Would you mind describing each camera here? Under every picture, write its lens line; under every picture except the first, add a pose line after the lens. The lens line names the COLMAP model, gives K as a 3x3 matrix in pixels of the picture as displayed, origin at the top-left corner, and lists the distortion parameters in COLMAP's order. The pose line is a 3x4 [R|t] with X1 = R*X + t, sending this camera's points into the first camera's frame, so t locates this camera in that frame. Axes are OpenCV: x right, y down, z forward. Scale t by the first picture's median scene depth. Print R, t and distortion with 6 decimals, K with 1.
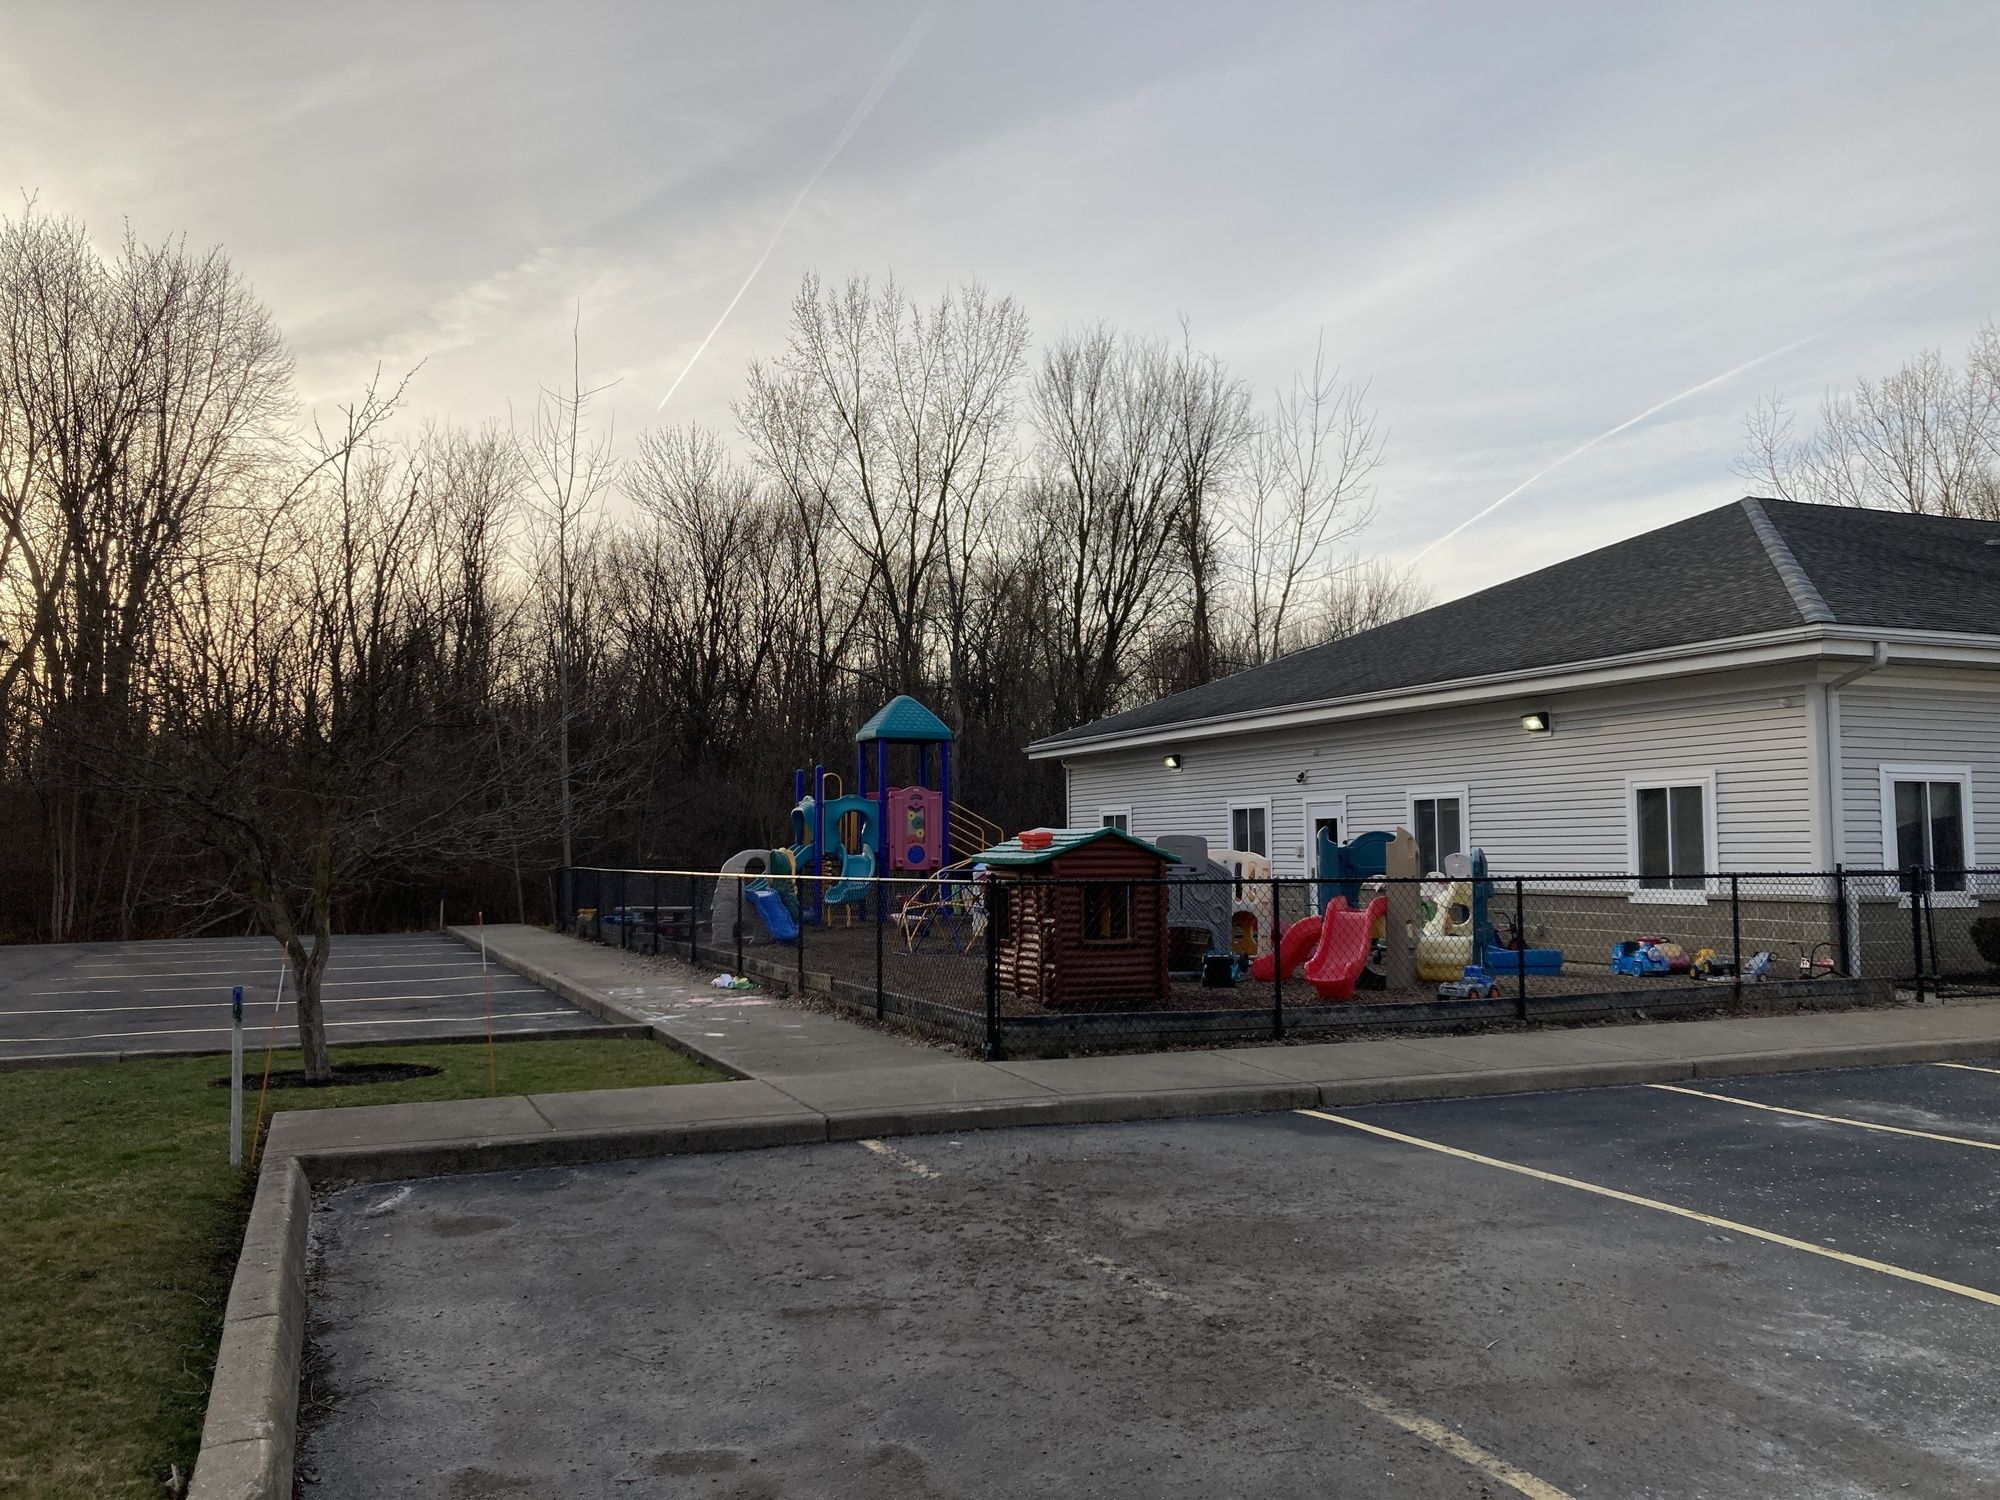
lens RADIAL K [[1594.9, 0, 1000.0], [0, 1594.9, 750.0], [0, 0, 1]] dist [-0.101672, -0.001207]
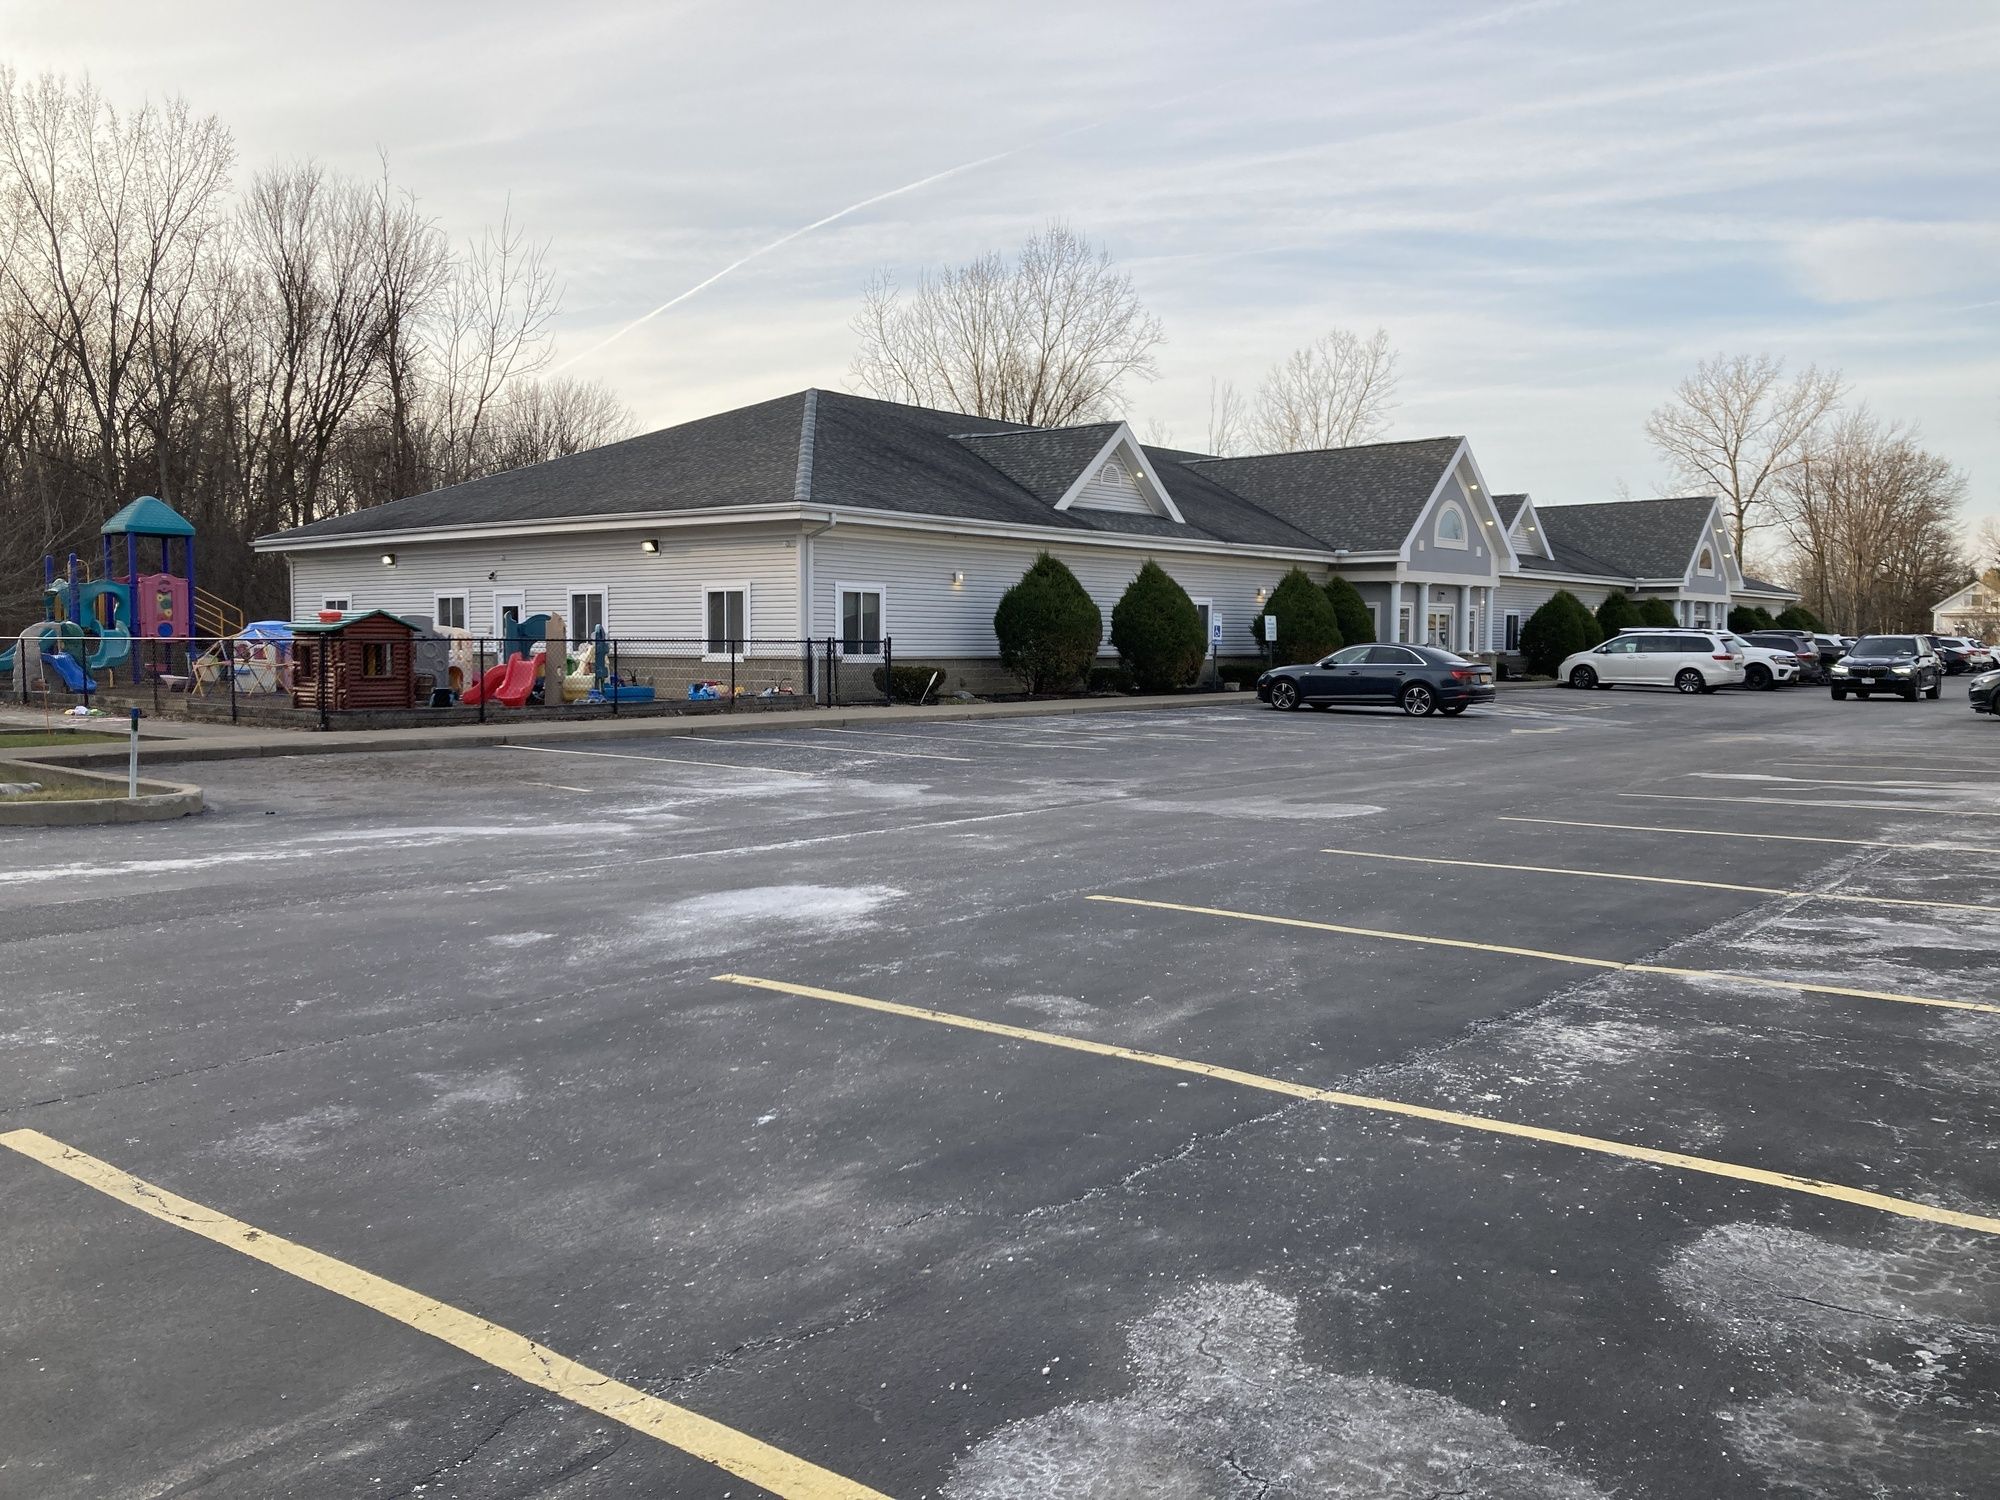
lens RADIAL K [[1651.1, 0, 1000.0], [0, 1651.1, 750.0], [0, 0, 1]] dist [-0.007505, -0.013153]
pose [[0.883348, -0.023550, 0.468125, -0.120070], [-0.037119, 0.992086, 0.119951, -0.026336], [-0.467245, -0.123335, 0.875483, -0.606906]]
